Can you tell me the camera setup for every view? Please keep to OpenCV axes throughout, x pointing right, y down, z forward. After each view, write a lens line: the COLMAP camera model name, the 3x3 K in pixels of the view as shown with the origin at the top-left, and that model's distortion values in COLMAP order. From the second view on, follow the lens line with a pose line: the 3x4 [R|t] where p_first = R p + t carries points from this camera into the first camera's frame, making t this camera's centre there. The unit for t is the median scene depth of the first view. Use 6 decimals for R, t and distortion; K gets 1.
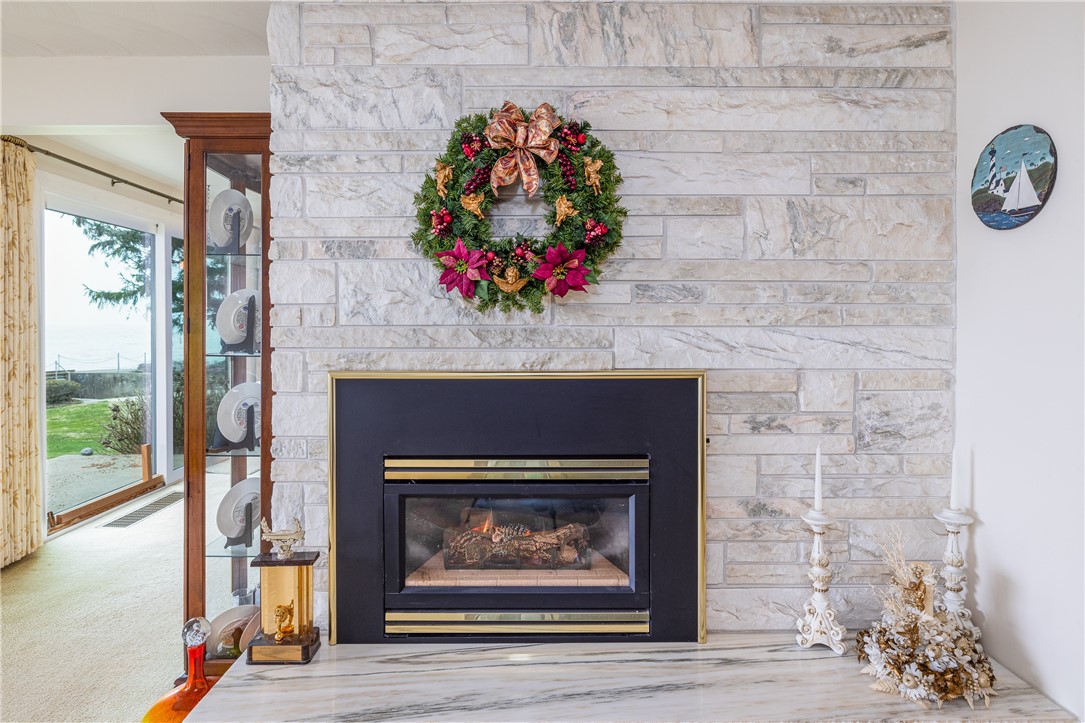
lens RADIAL K [[579.3, 0, 542.6], [0, 579.3, 326.8], [0, 0, 1]] dist [-0.007431, -0.000719]
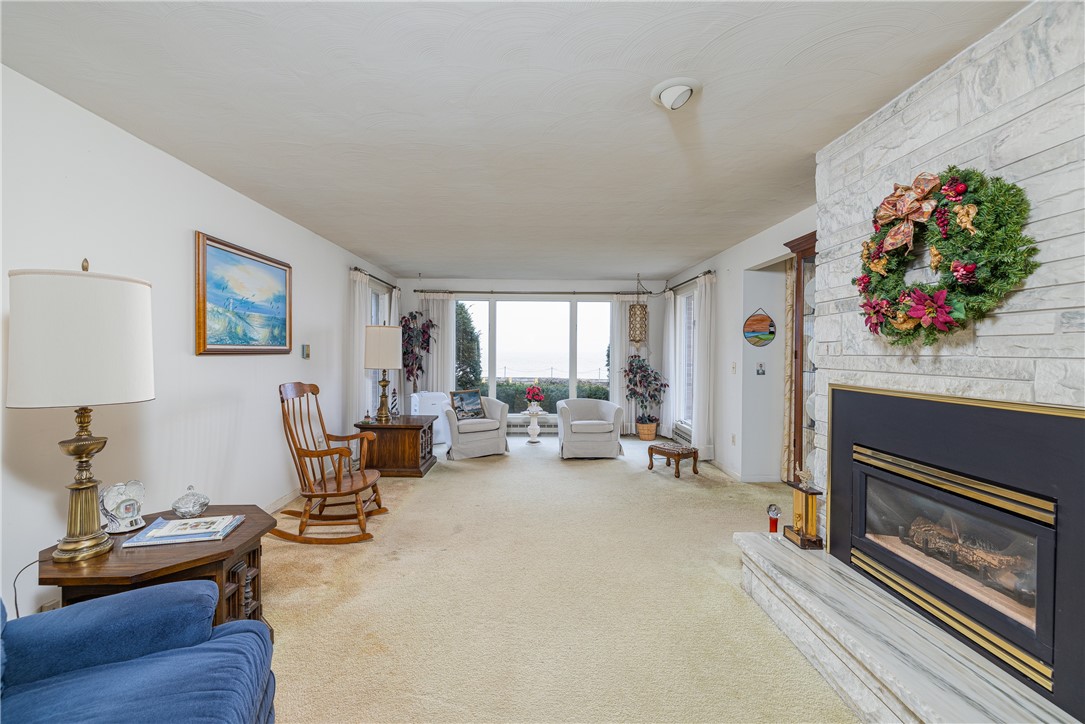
lens RADIAL K [[472.2, 0, 539.4], [0, 472.2, 355.9], [0, 0, 1]] dist [0.000896, 0.000270]
pose [[0.005597, 0.008820, -0.999945, 0.920406], [-0.008175, 0.999928, 0.008774, -0.004549], [0.999951, 0.008125, 0.005669, 0.176897]]
